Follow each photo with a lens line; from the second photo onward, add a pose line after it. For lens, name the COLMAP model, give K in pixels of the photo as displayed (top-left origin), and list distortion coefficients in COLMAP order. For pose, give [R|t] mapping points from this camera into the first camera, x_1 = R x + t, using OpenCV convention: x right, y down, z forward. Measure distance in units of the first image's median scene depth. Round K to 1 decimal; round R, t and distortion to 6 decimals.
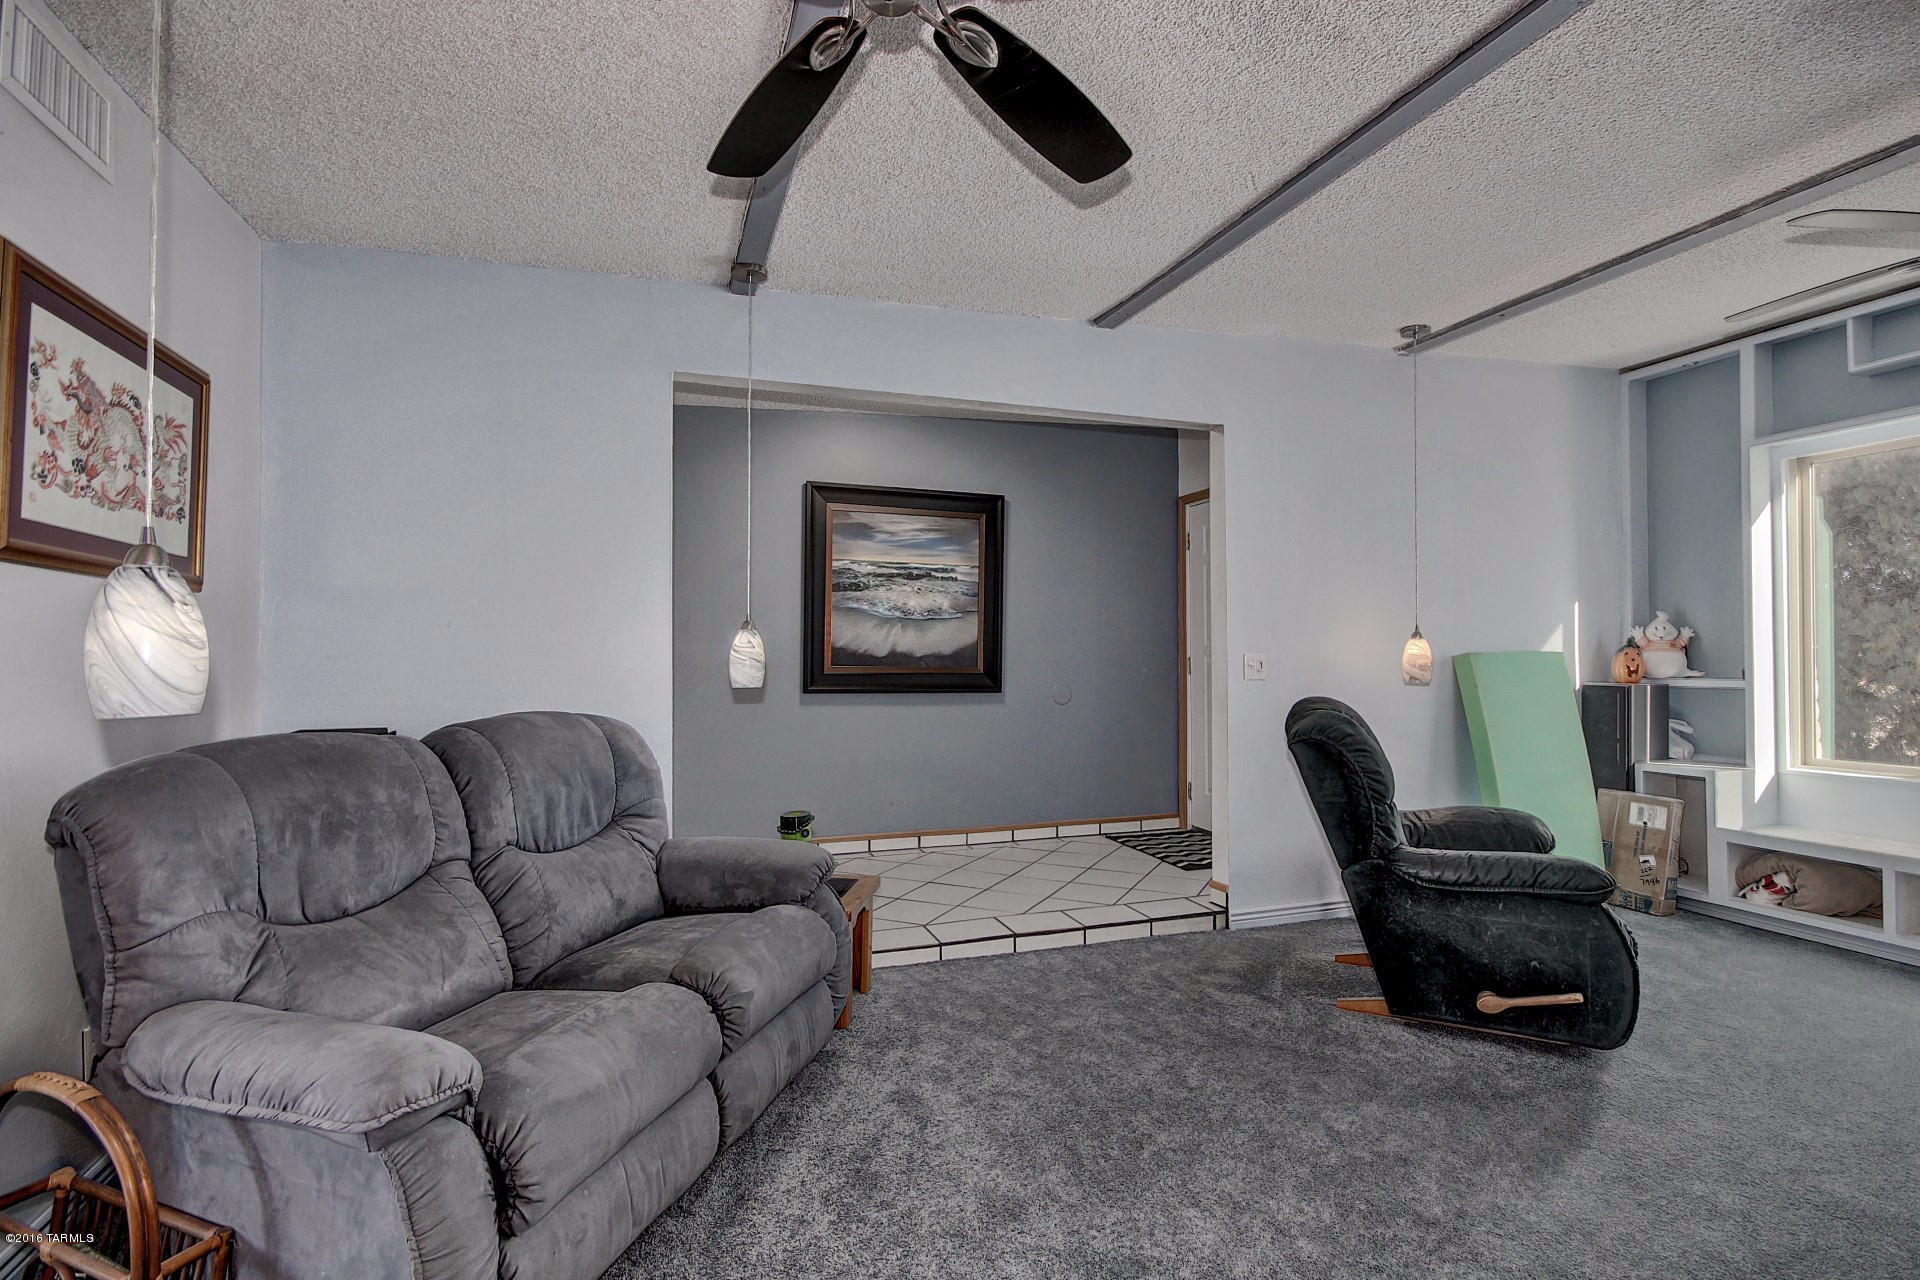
lens RADIAL K [[912.0, 0, 960.6], [0, 912.0, 640.4], [0, 0, 1]] dist [-0.003289, -0.000606]
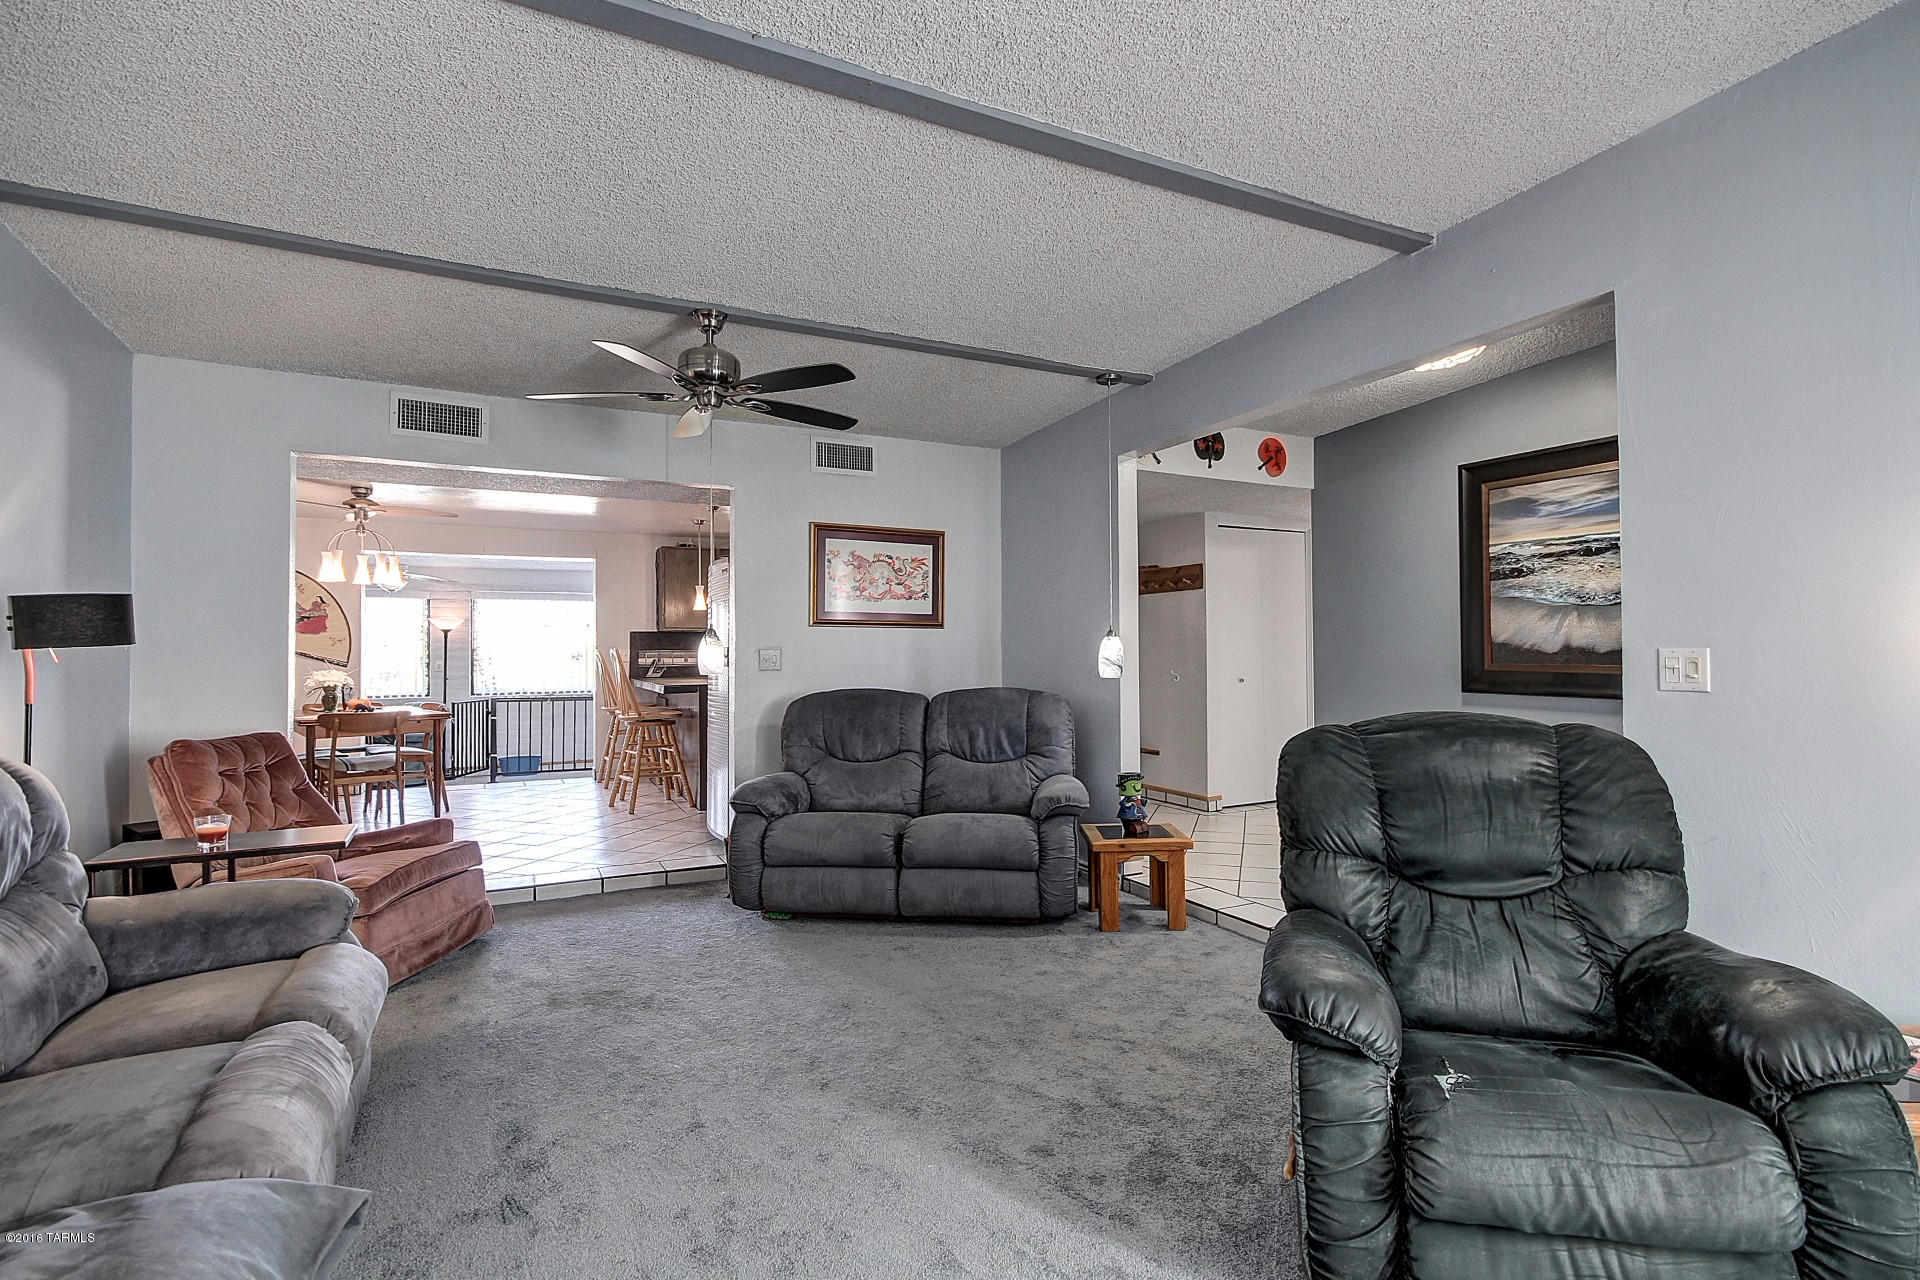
lens RADIAL K [[912.0, 0, 958.8], [0, 912.0, 642.6], [0, 0, 1]] dist [-0.003289, -0.000606]
pose [[0.121042, -0.016153, -0.992516, 0.681749], [0.024663, 0.999608, -0.013261, 0.006409], [0.992341, -0.022873, 0.121393, 0.363218]]
